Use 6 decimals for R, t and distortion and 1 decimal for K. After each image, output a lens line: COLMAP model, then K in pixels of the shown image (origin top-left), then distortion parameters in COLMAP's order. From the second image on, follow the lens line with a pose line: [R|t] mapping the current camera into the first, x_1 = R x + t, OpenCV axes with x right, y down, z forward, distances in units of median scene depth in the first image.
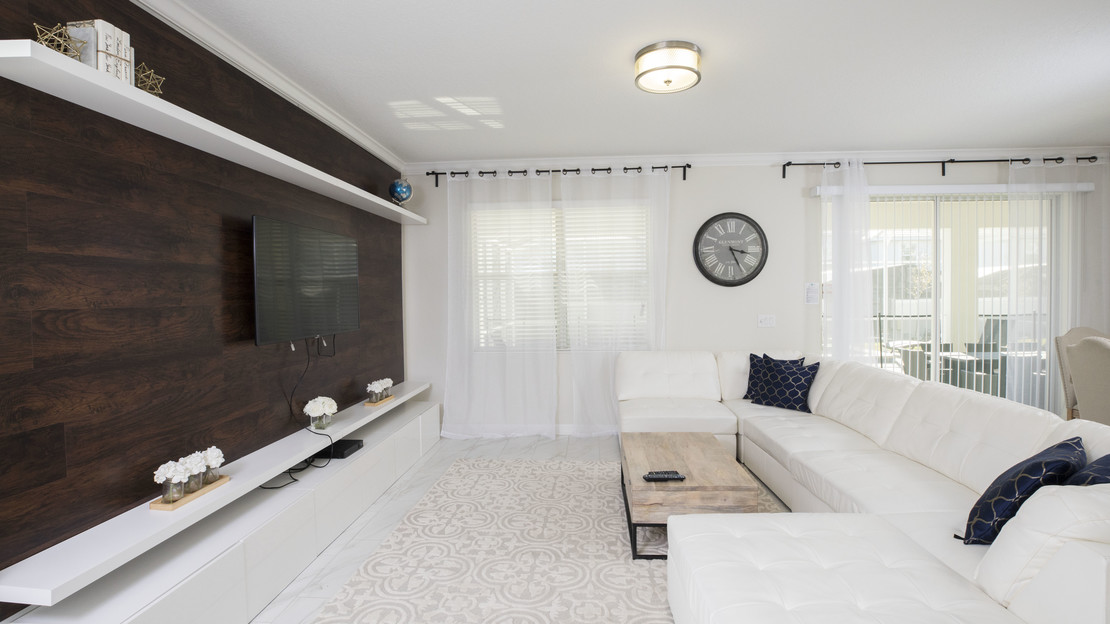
lens RADIAL K [[517.4, 0, 558.7], [0, 517.4, 316.8], [0, 0, 1]] dist [-0.001962, 0.003552]
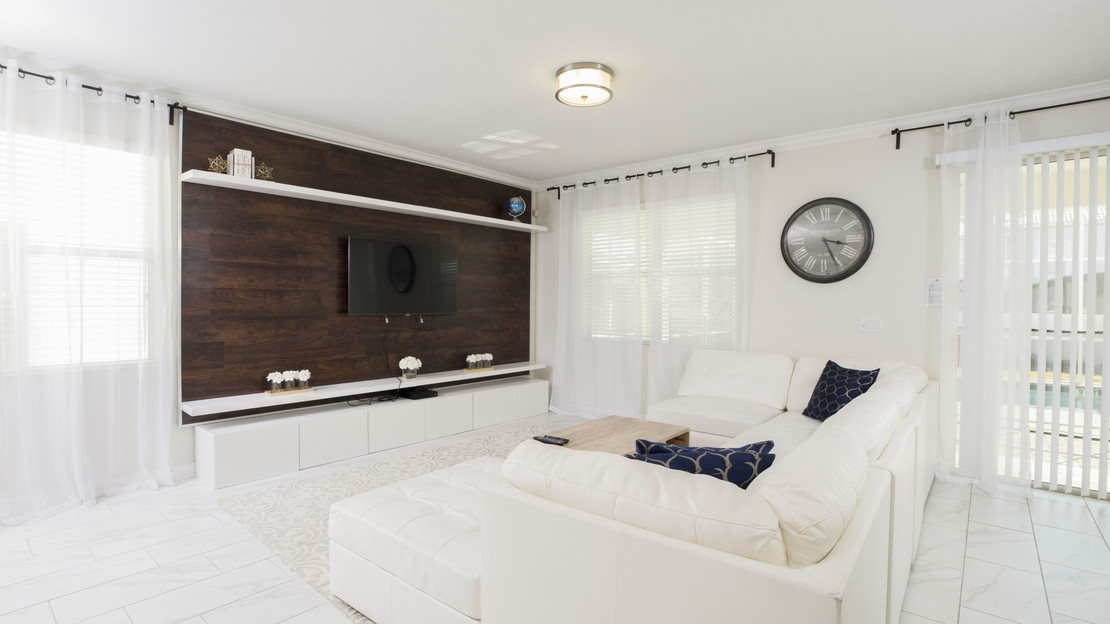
lens RADIAL K [[538.2, 0, 551.3], [0, 538.2, 317.6], [0, 0, 1]] dist [-0.004449, -0.000030]
pose [[0.806680, 0.036043, -0.589889, 0.624473], [-0.042136, 0.999106, 0.003425, 0.019202], [0.589485, 0.022093, 0.807477, 0.008110]]
